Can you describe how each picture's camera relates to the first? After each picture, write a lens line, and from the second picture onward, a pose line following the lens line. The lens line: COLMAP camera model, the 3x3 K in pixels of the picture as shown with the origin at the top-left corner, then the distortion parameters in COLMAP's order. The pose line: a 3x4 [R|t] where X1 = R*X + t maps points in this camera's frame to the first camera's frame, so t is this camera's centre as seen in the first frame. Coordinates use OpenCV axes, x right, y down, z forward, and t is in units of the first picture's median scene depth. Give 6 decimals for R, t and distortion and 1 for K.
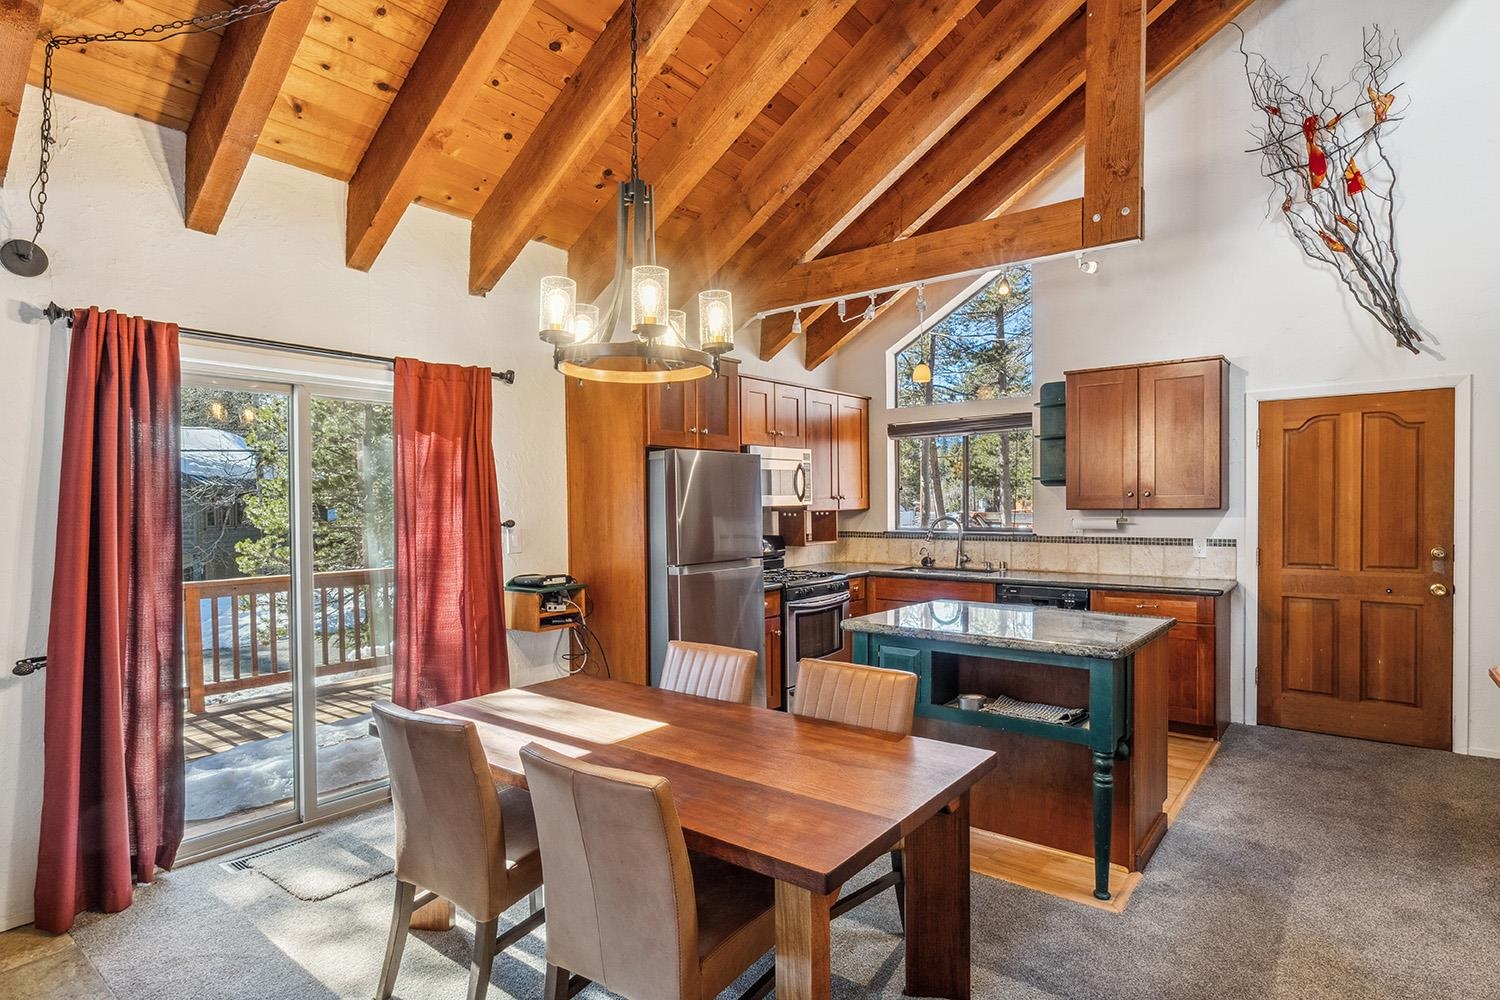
lens RADIAL K [[781.8, 0, 750.5], [0, 781.8, 518.2], [0, 0, 1]] dist [-0.001303, 0.000630]
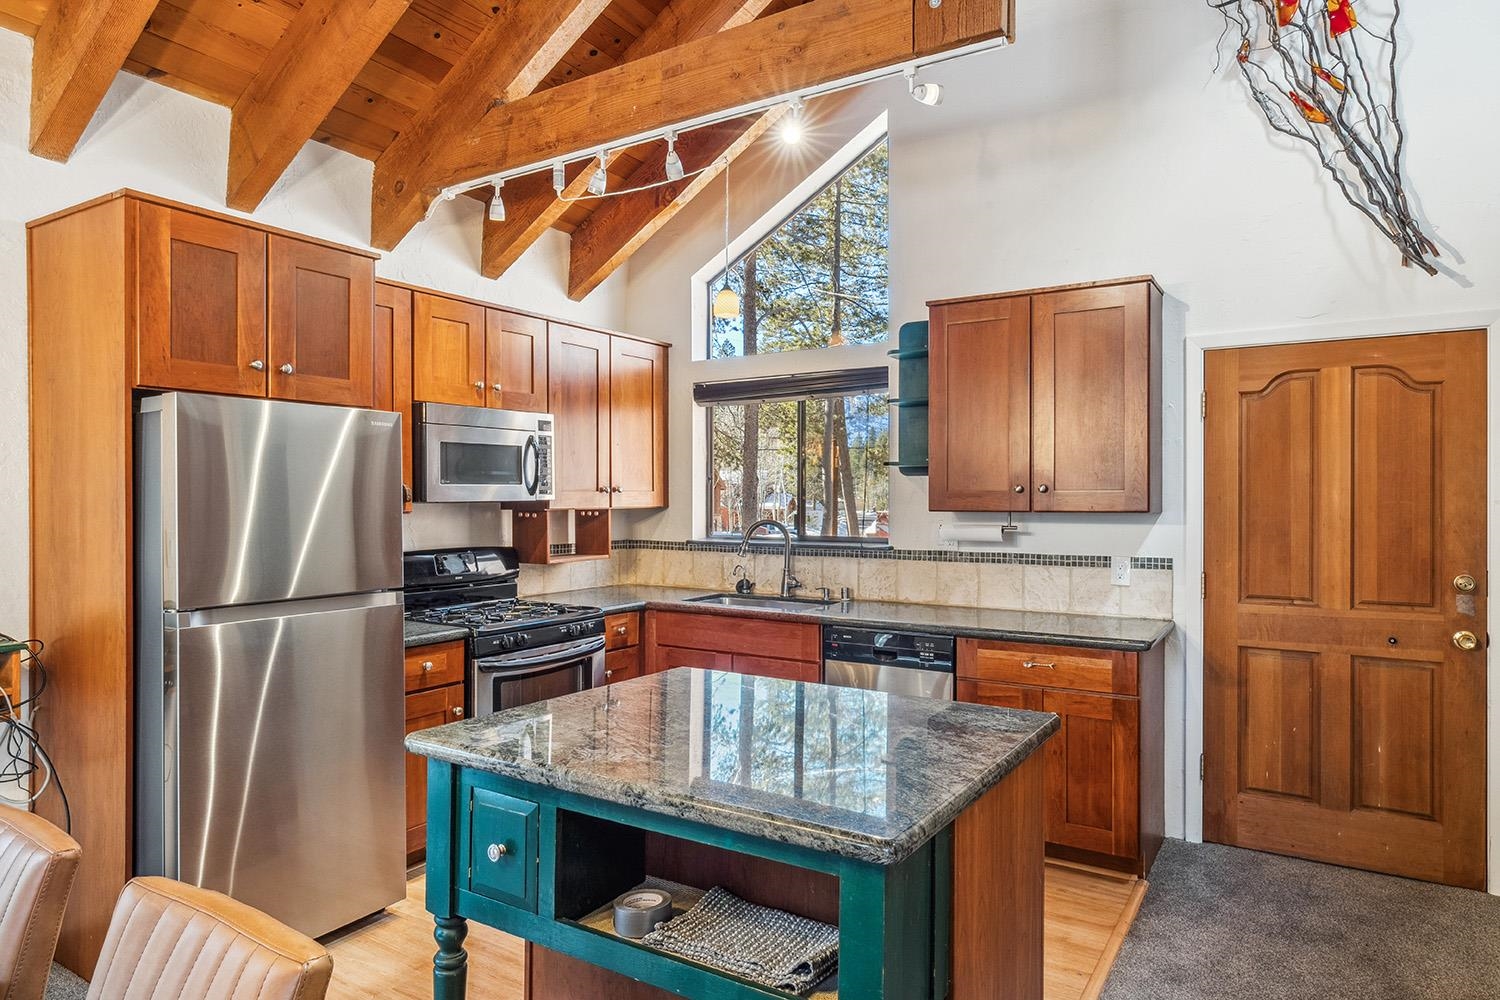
lens RADIAL K [[906.6, 0, 750.0], [0, 906.6, 500.0], [0, 0, 1]] dist [0.002450, -0.001061]
pose [[0.993976, 0.009437, 0.109191, 0.192570], [-0.007394, 0.999790, -0.019107, -0.005252], [-0.109349, 0.018185, 0.993837, 0.291398]]
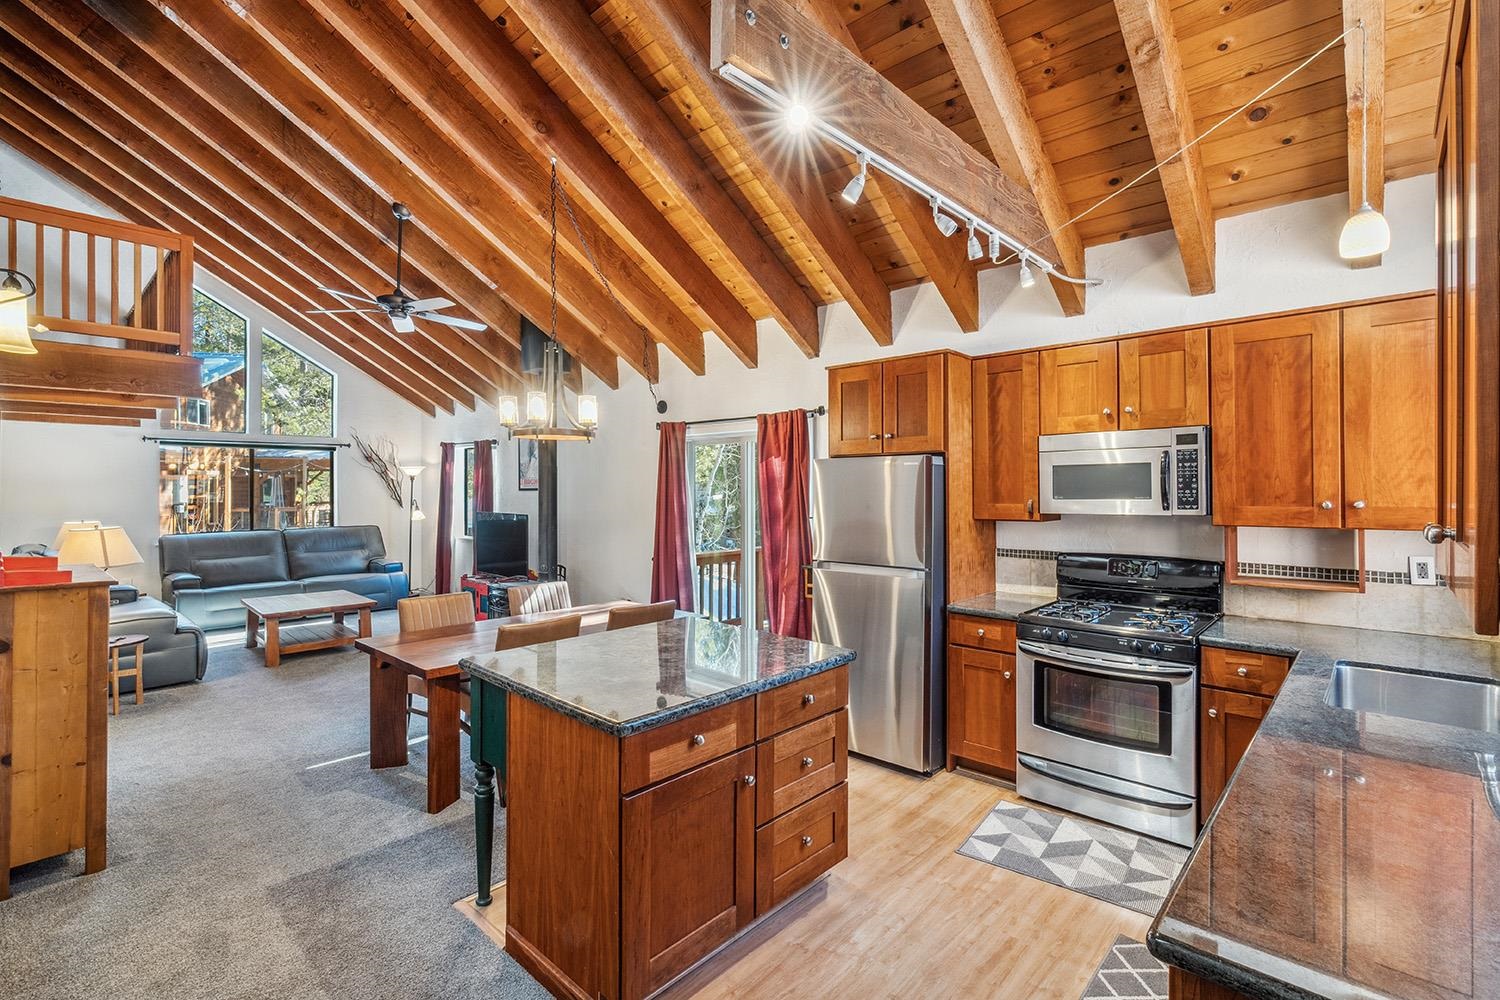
lens RADIAL K [[689.2, 0, 755.4], [0, 689.2, 477.1], [0, 0, 1]] dist [0.001305, 0.000639]
pose [[-0.072934, -0.002607, -0.997333, 0.792673], [-0.015919, 0.999872, -0.001449, -0.051290], [0.997210, 0.015771, -0.072966, 0.838098]]
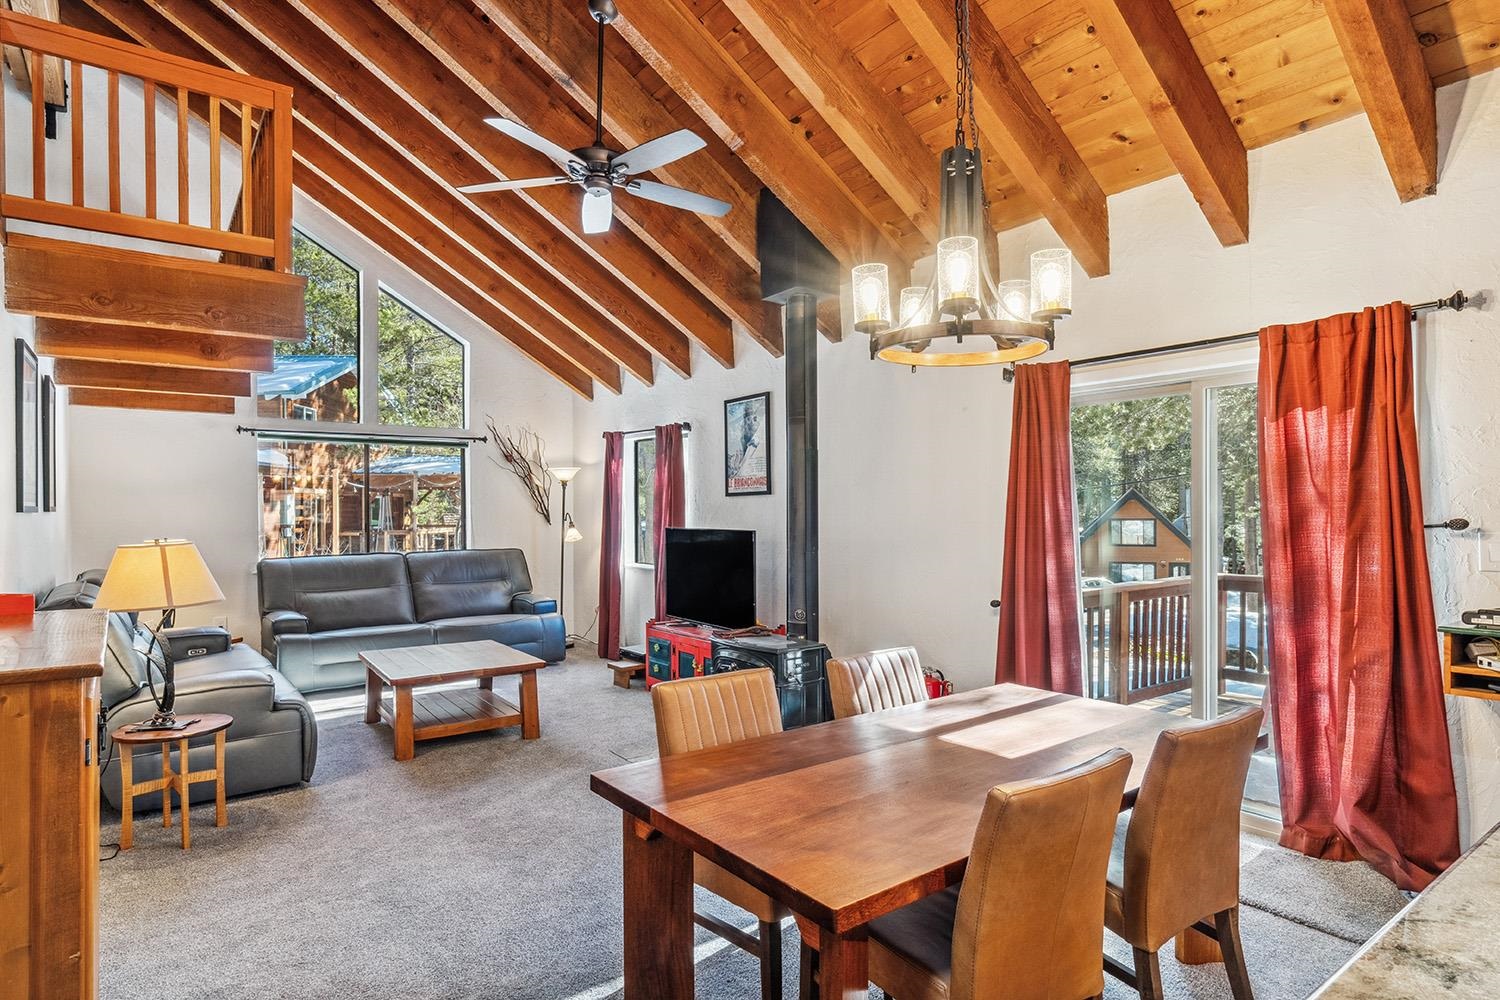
lens RADIAL K [[821.7, 0, 750.0], [0, 821.7, 500.0], [0, 0, 1]] dist [0.002167, -0.000602]
pose [[-0.254506, 0.000761, -0.967071, 0.439799], [-0.008860, 0.999956, 0.003119, -0.009343], [0.967030, 0.009362, -0.254488, 0.513905]]
